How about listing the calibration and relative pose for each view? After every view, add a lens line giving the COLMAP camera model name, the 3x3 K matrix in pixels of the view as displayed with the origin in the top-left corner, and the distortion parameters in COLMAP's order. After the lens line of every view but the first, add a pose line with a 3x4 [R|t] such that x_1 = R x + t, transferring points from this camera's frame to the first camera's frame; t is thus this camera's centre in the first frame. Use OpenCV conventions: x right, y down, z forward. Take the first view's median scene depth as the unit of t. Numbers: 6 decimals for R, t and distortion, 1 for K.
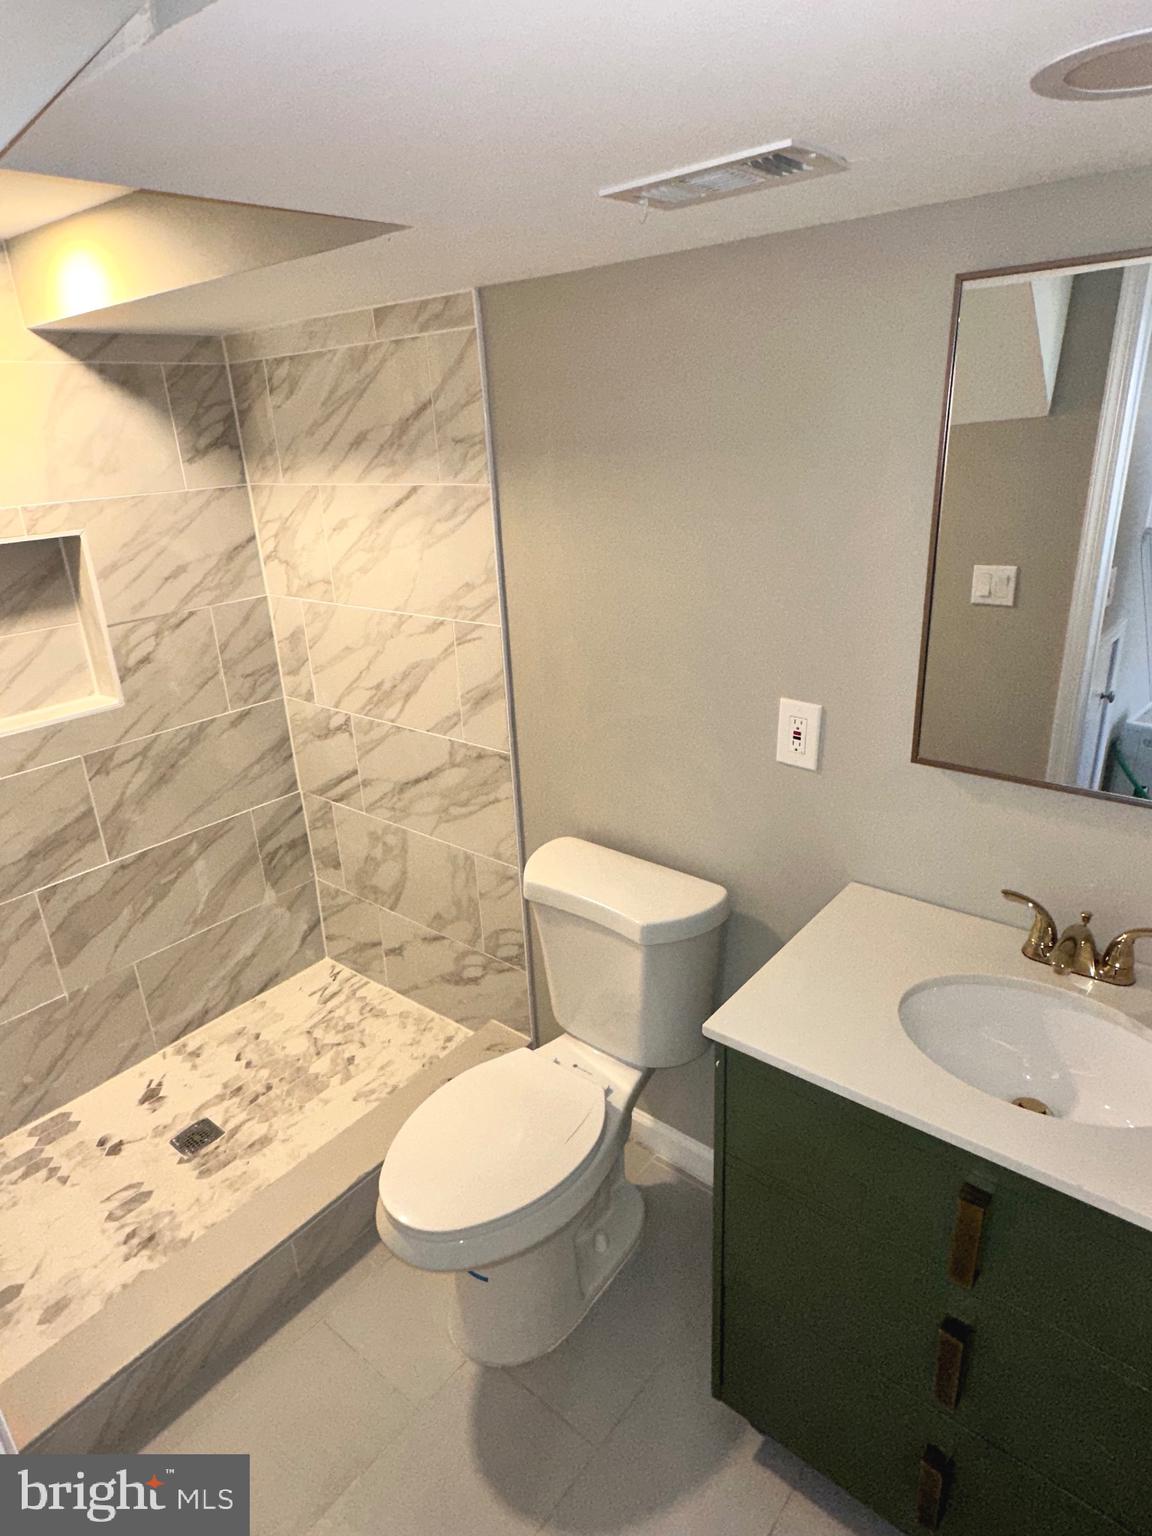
lens RADIAL K [[900.5, 0, 569.8], [0, 900.5, 759.3], [0, 0, 1]] dist [-0.000171, 0.001455]
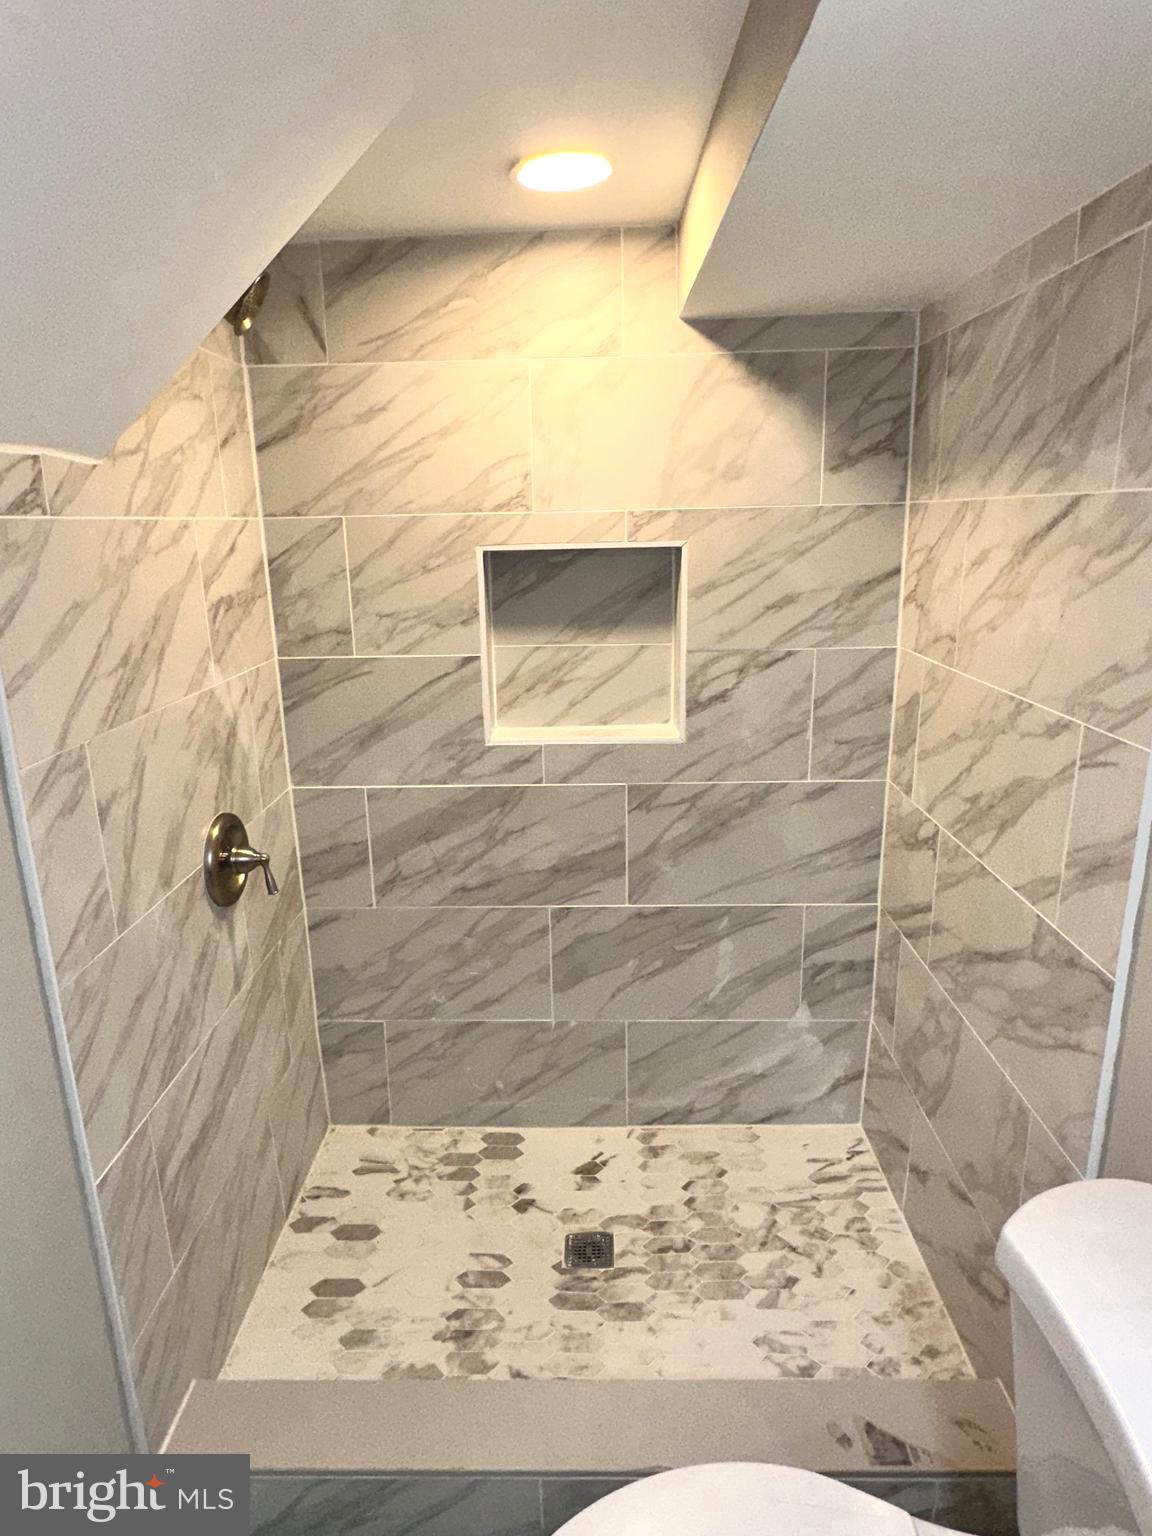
lens RADIAL K [[900.5, 0, 569.8], [0, 900.5, 759.3], [0, 0, 1]] dist [-0.000171, 0.001455]
pose [[0.614830, 0.235283, -0.752746, 0.097636], [-0.283093, 0.956693, 0.067804, -0.069799], [0.736100, 0.171410, 0.654810, 0.336835]]
